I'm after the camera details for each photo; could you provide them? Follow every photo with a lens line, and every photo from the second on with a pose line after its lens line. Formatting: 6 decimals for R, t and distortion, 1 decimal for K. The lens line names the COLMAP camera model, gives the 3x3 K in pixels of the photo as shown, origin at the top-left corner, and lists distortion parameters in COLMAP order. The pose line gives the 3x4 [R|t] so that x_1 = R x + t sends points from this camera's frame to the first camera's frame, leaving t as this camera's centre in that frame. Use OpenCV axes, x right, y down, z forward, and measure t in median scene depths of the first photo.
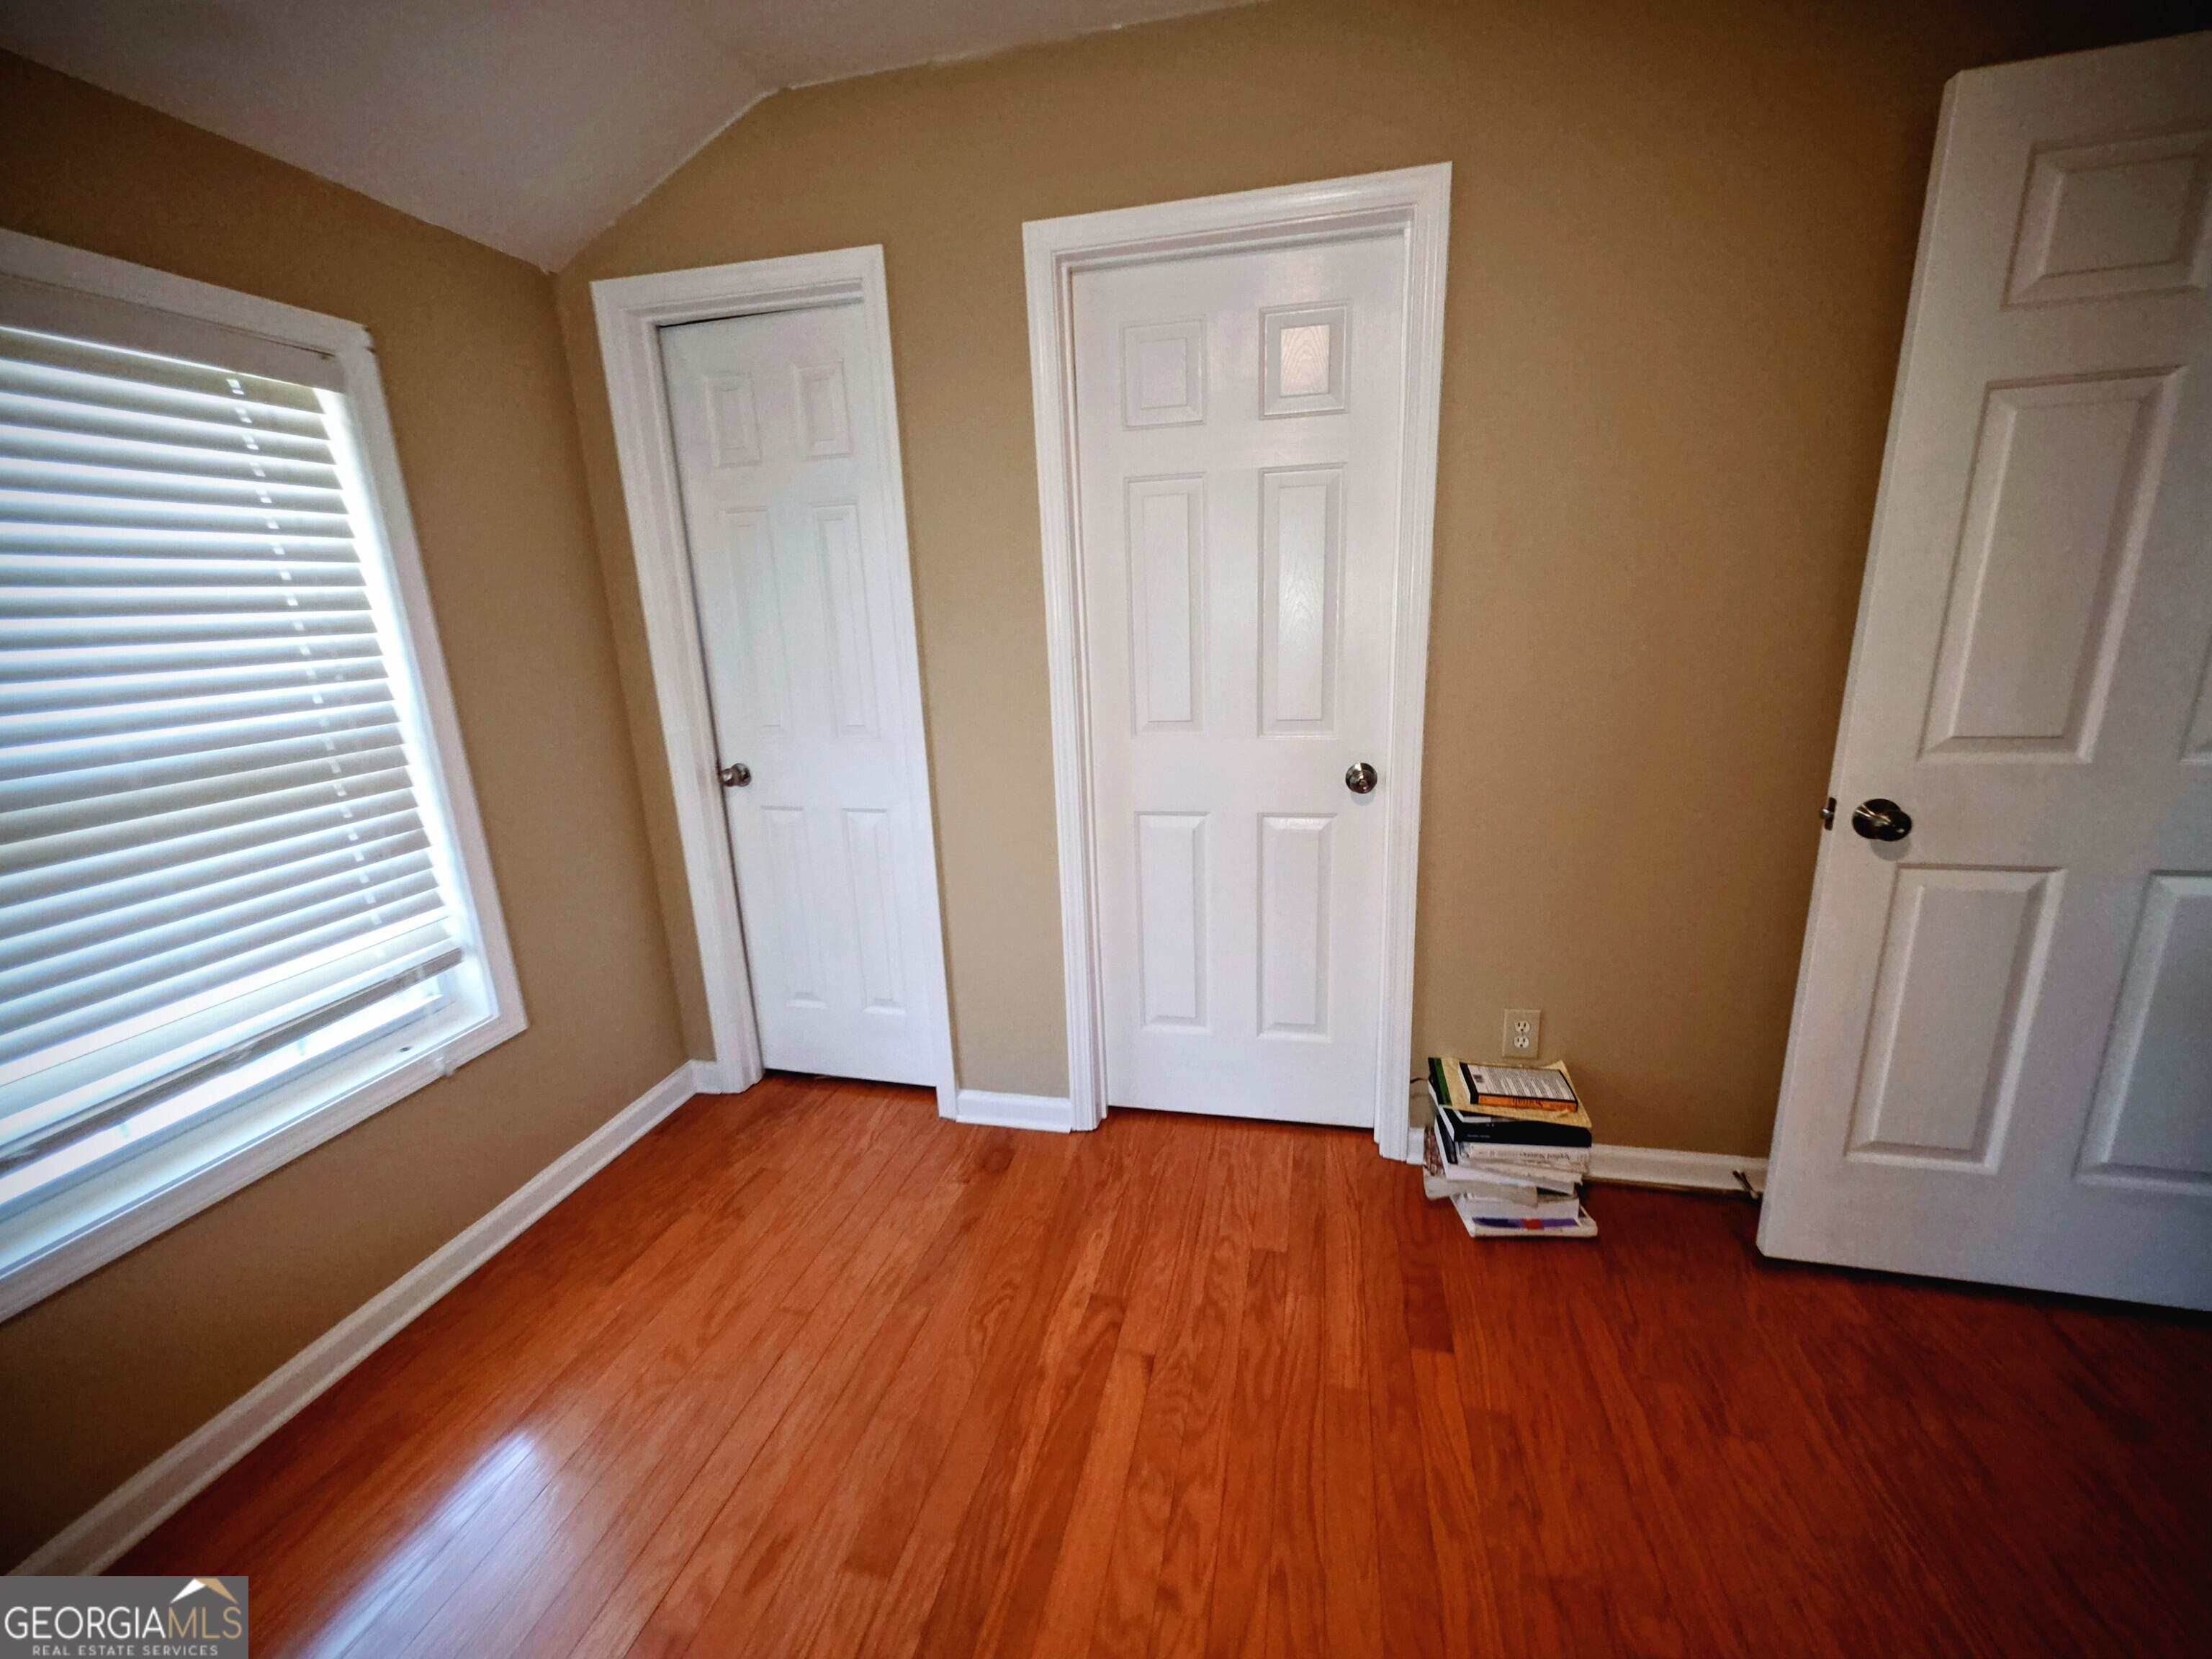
lens RADIAL K [[901.2, 0, 1113.3], [0, 901.2, 830.4], [0, 0, 1]] dist [0.000266, 0.000041]
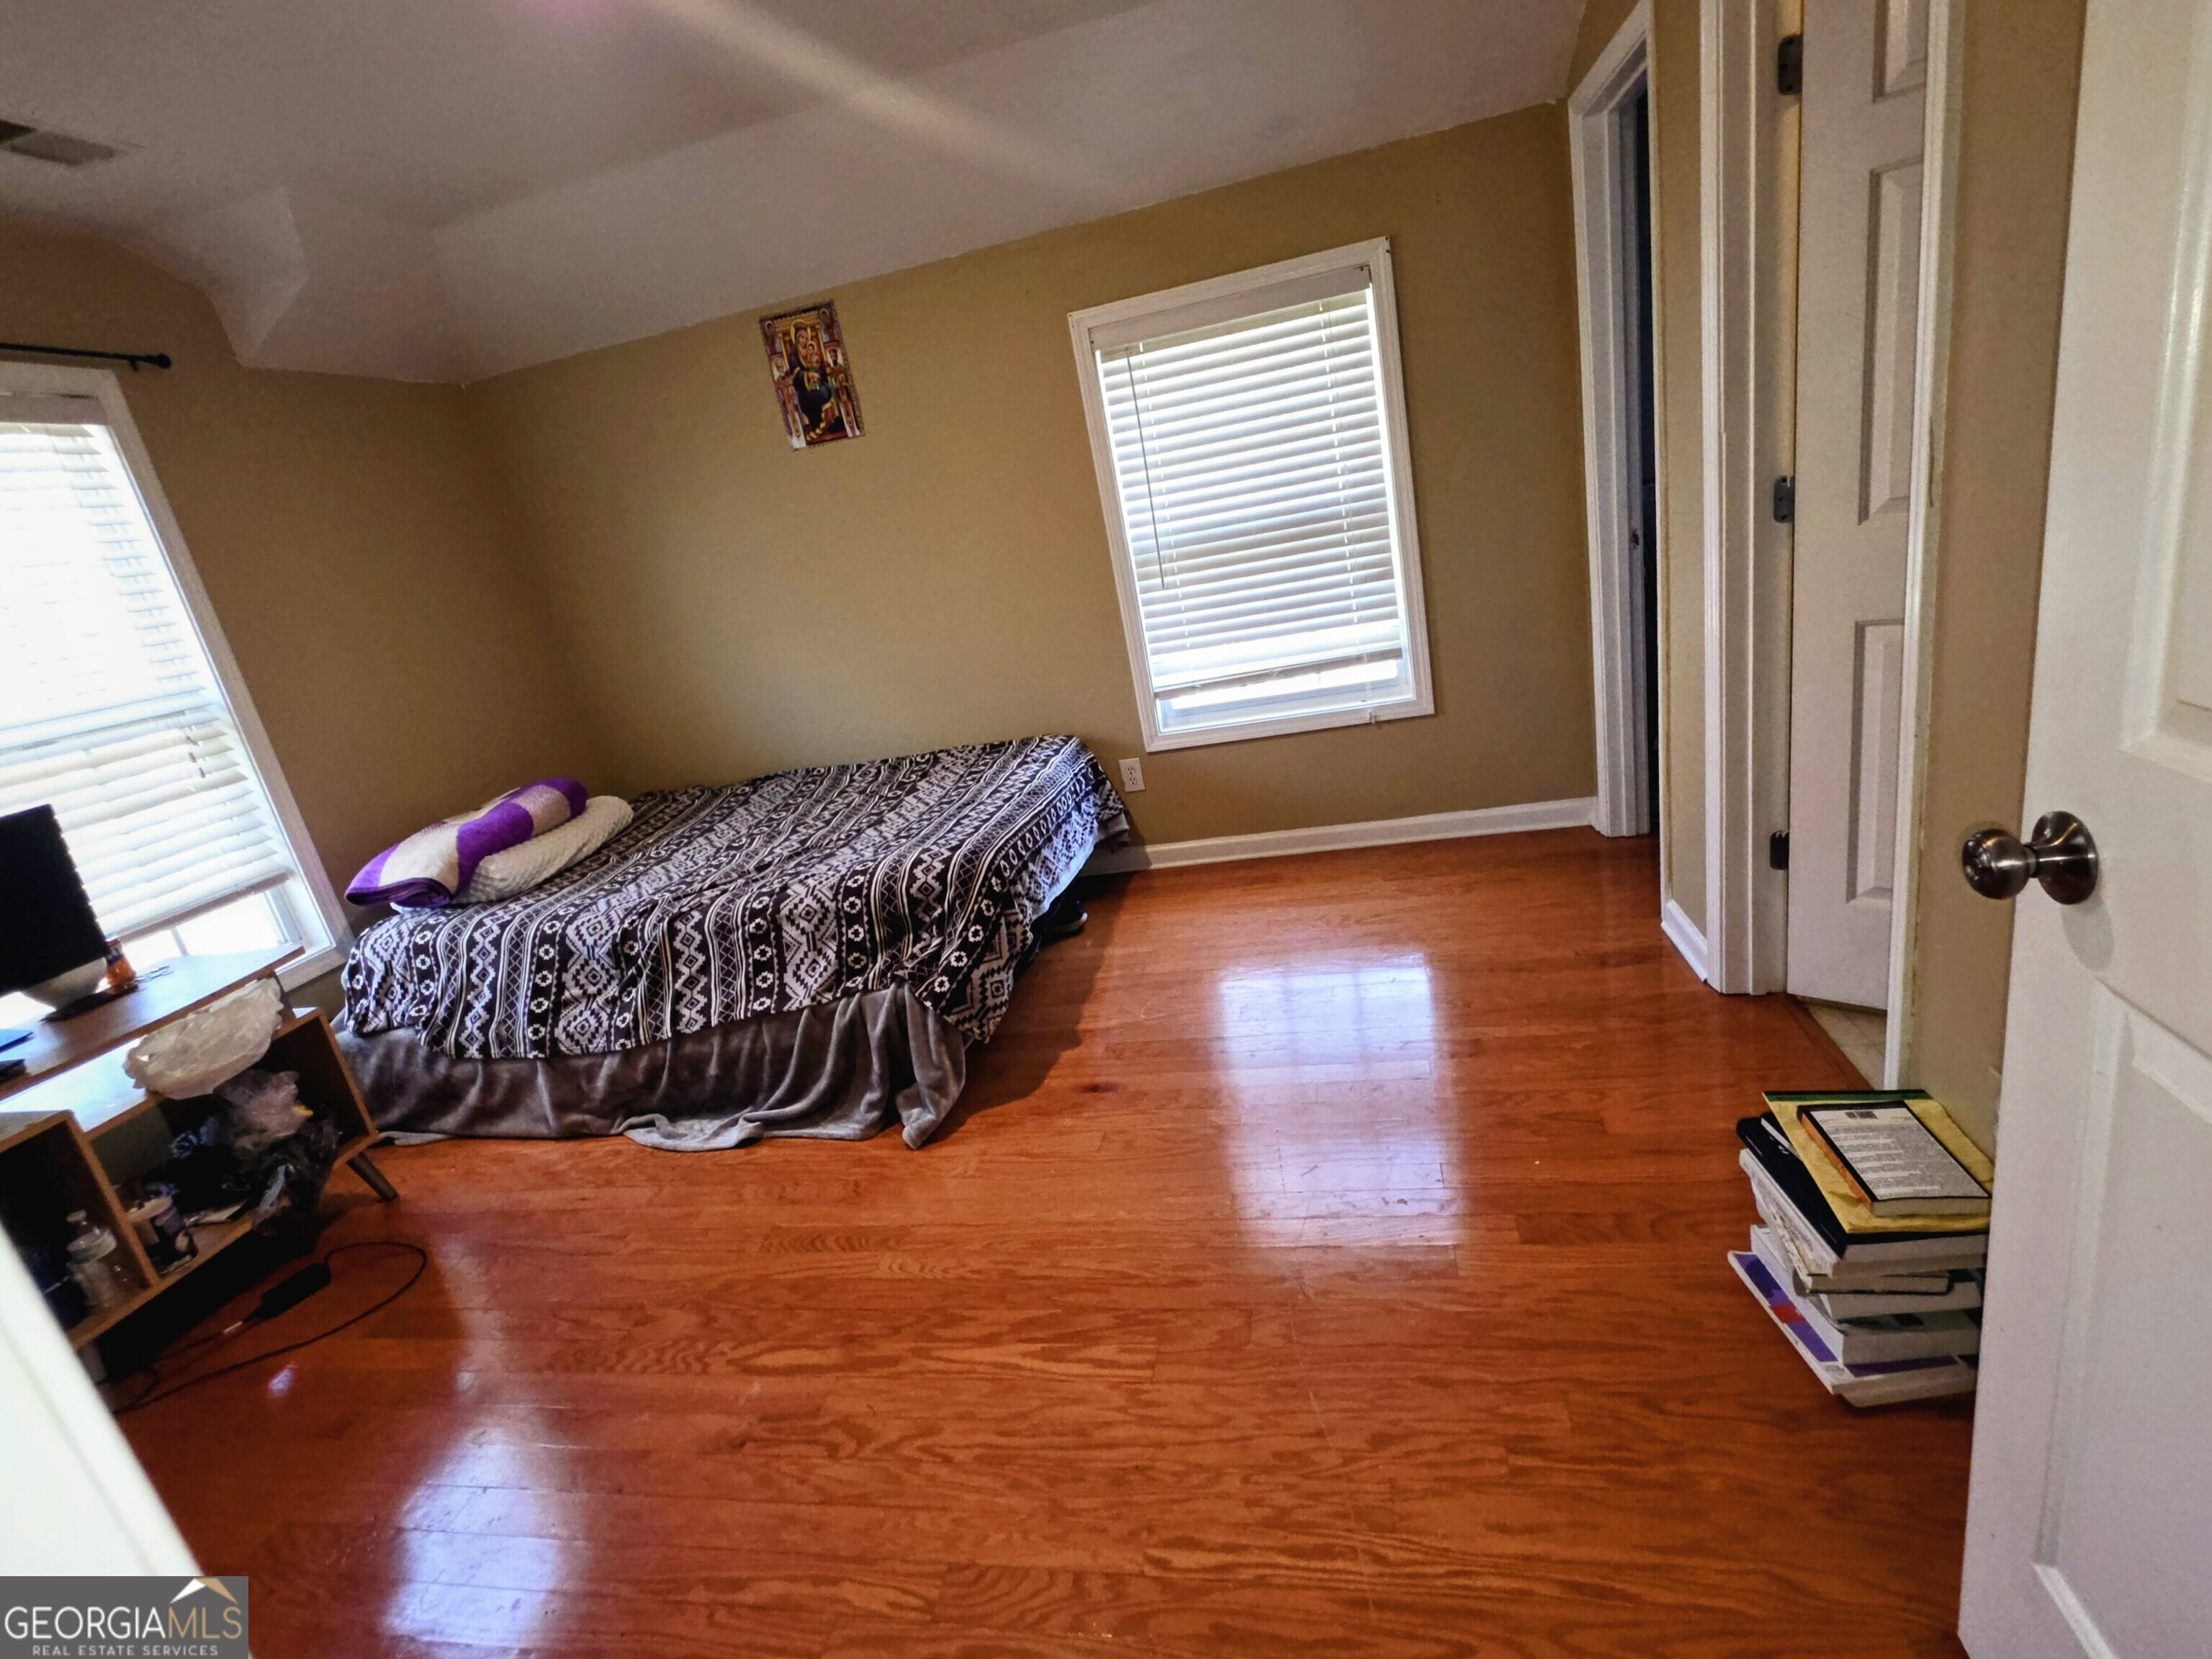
lens RADIAL K [[1044.1, 0, 1102.7], [0, 1044.1, 825.1], [0, 0, 1]] dist [-0.000172, -0.000006]
pose [[0.019810, 0.325884, -0.945202, 1.165660], [-0.073767, 0.943287, 0.323678, -0.136872], [0.997079, 0.063313, 0.042726, 0.470800]]
